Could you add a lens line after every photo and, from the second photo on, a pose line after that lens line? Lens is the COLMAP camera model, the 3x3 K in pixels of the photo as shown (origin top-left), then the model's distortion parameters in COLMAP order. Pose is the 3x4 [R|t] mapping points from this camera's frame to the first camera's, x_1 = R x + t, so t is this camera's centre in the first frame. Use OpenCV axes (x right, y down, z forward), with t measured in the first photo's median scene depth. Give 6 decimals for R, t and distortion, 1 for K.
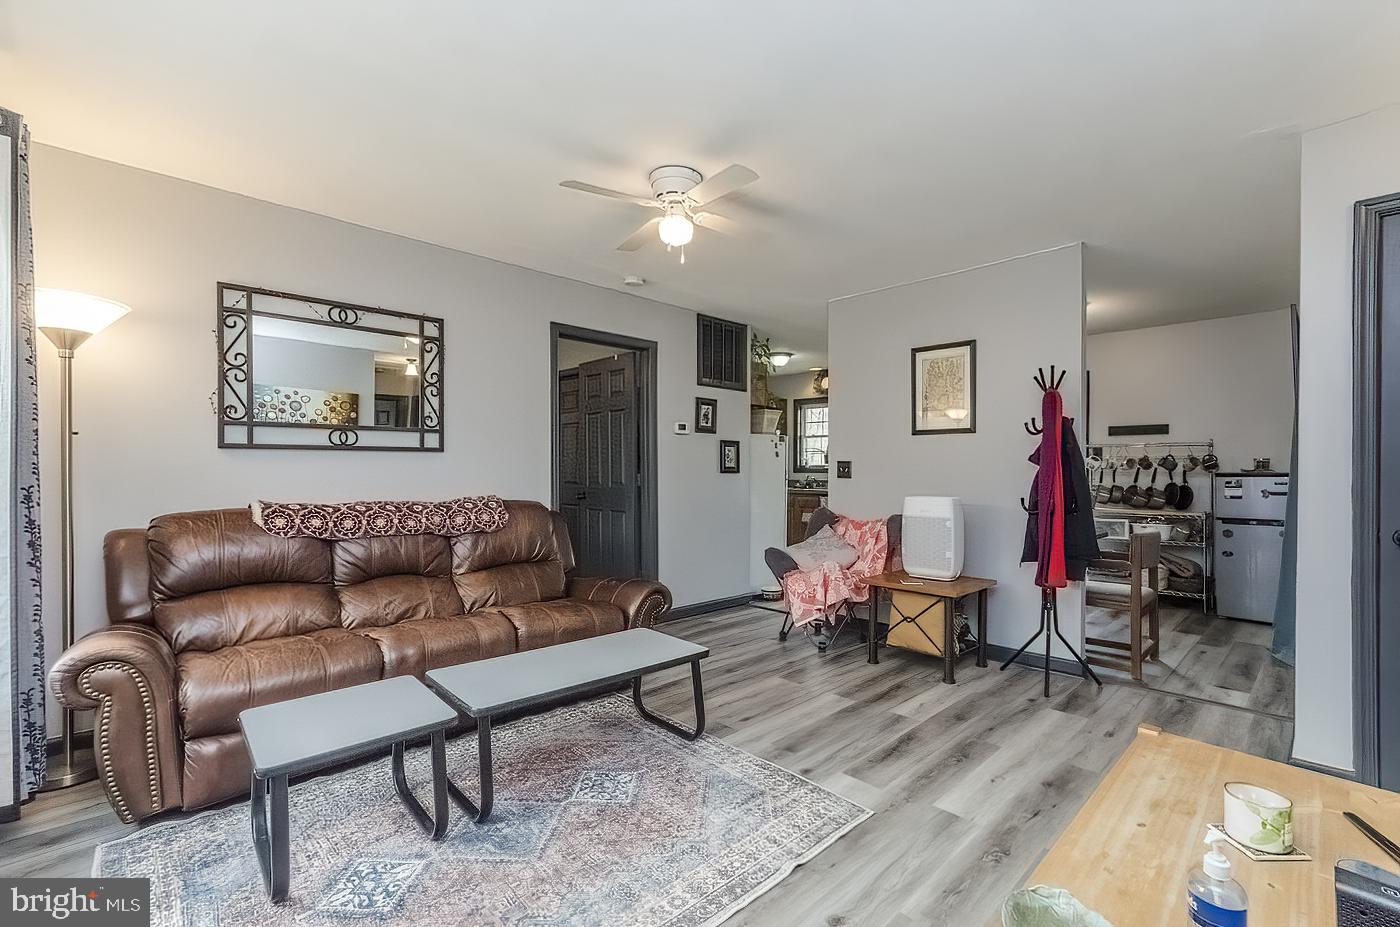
lens RADIAL K [[622.1, 0, 728.9], [0, 622.1, 474.5], [0, 0, 1]] dist [0.005302, -0.000416]
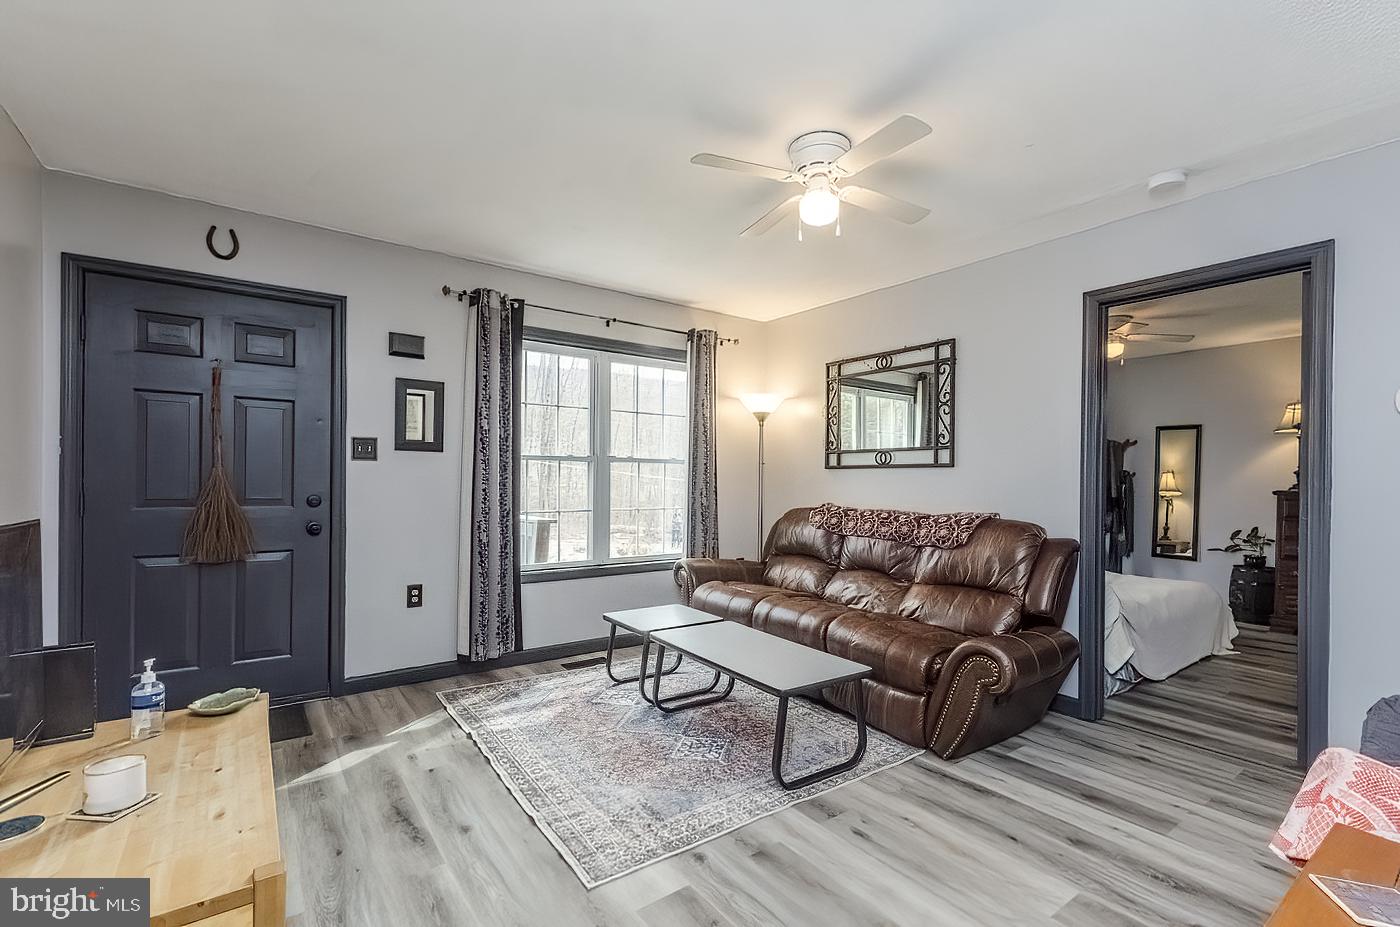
lens RADIAL K [[622.1, 0, 713.9], [0, 622.1, 484.8], [0, 0, 1]] dist [0.005302, -0.000416]
pose [[-0.156395, 0.003993, -0.987687, 0.622876], [-0.020940, 0.999754, 0.007358, -0.006325], [0.987473, 0.021832, -0.156273, 0.774312]]
